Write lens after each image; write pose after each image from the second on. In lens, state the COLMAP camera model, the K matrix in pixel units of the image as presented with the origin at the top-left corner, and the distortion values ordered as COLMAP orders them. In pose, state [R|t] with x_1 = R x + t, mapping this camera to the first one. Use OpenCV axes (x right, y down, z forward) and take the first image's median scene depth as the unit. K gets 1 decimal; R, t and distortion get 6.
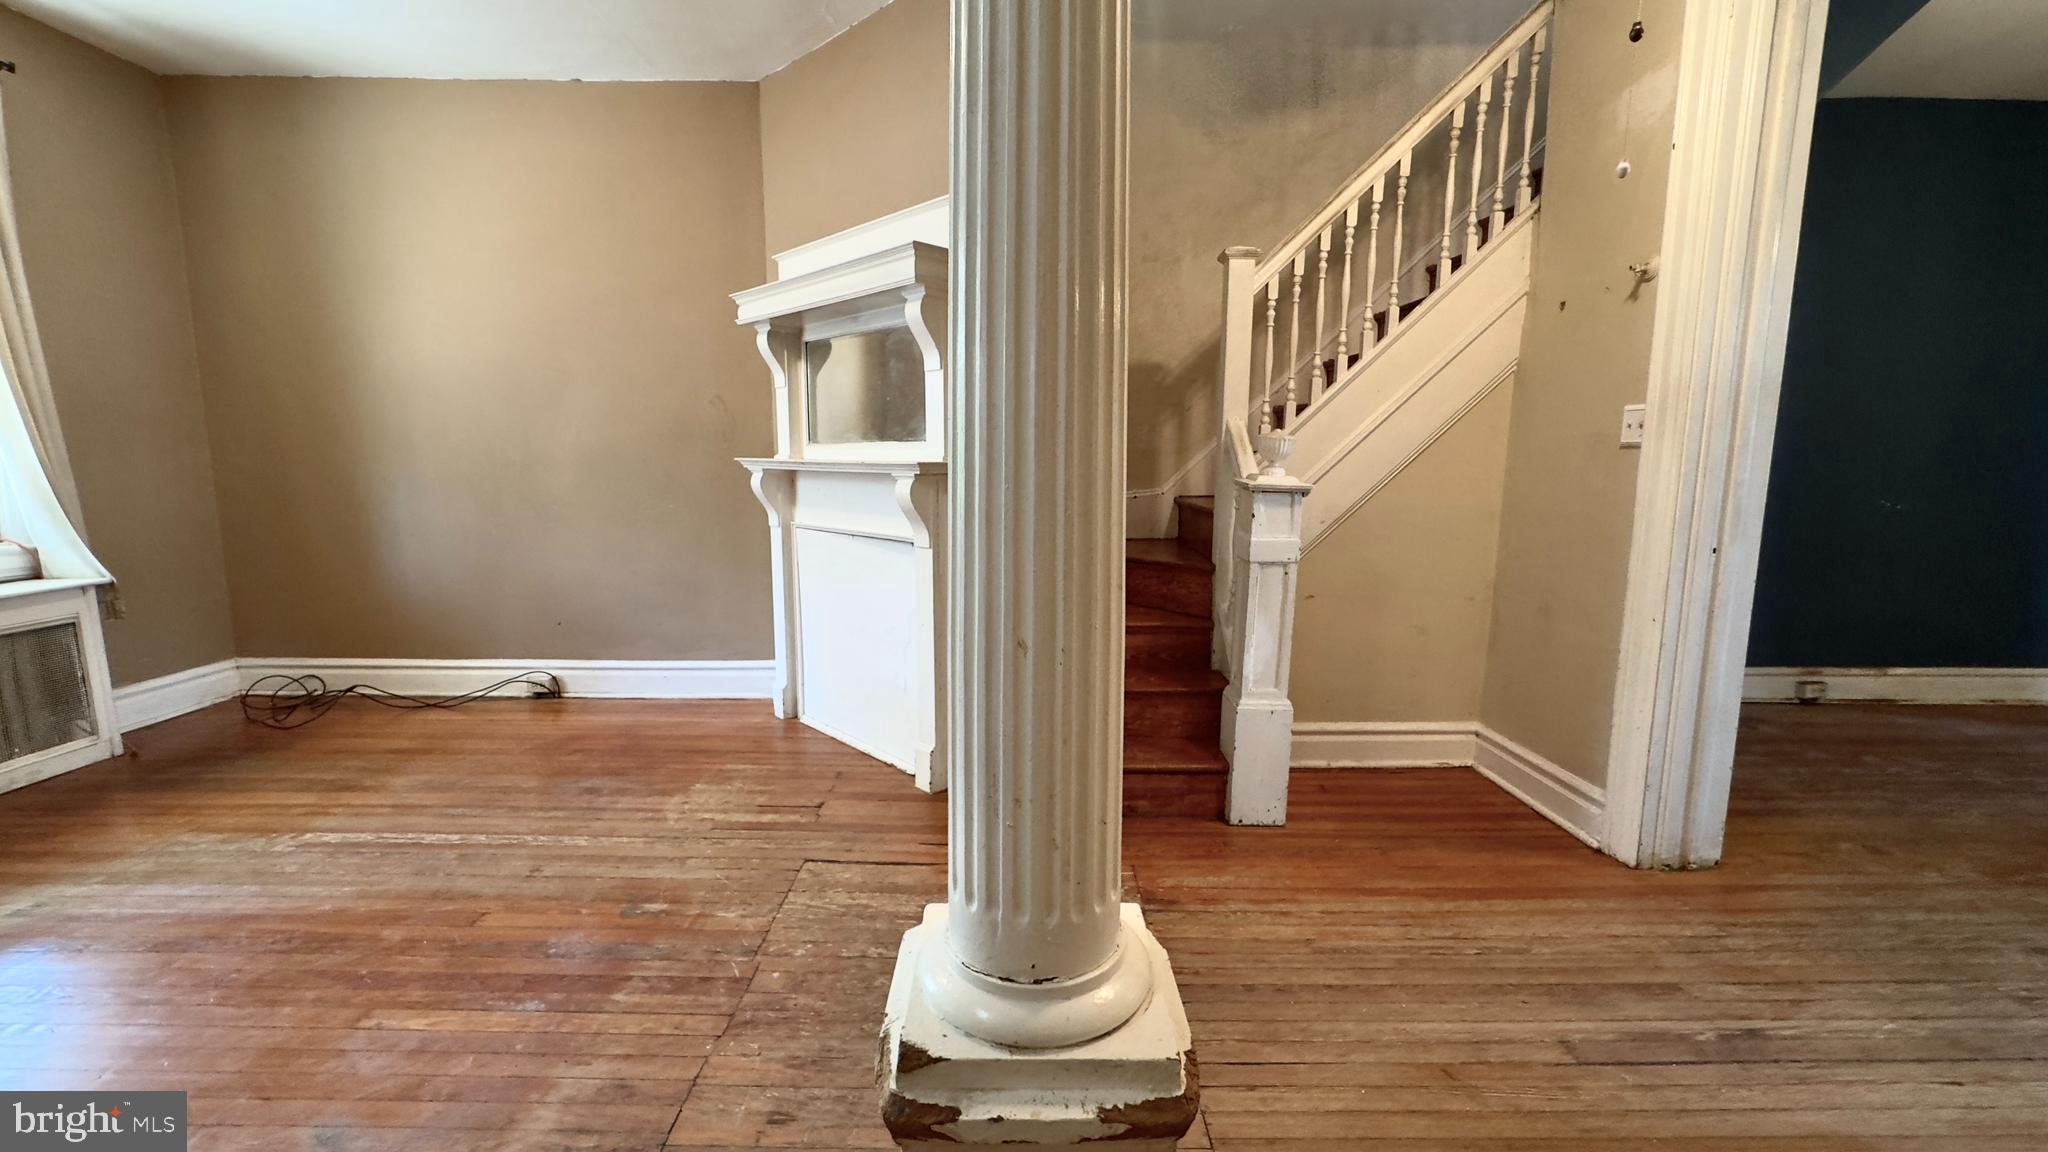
lens RADIAL K [[818.6, 0, 1021.9], [0, 818.6, 572.9], [0, 0, 1]] dist [-0.001465, 0.000338]
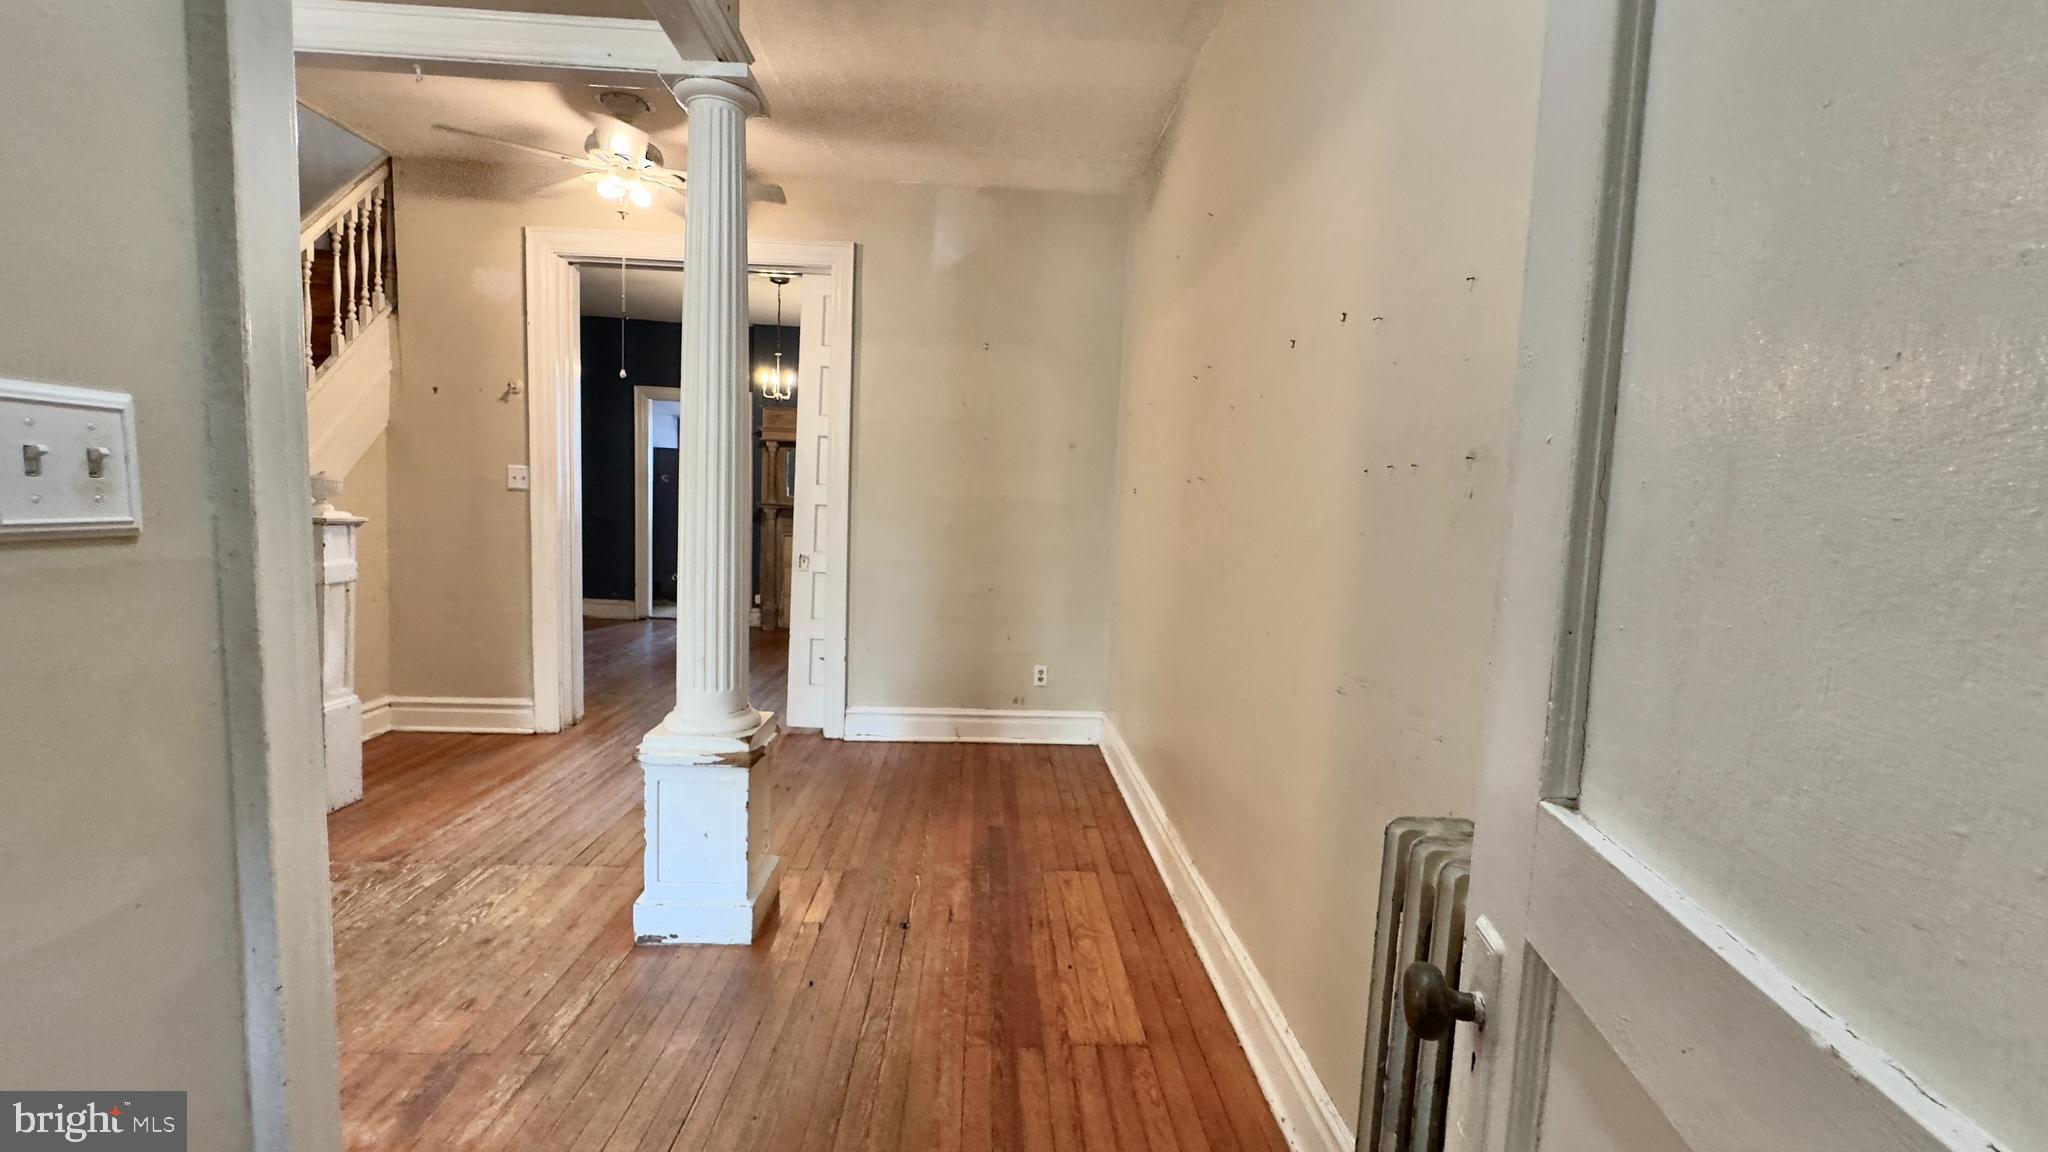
lens RADIAL K [[814.0, 0, 1027.8], [0, 814.0, 583.5], [0, 0, 1]] dist [-0.000533, 0.000056]
pose [[-0.044645, -0.107157, 0.993239, -0.873158], [0.095848, 0.989184, 0.111028, -0.044386], [-0.994394, 0.100157, -0.033891, 0.030538]]
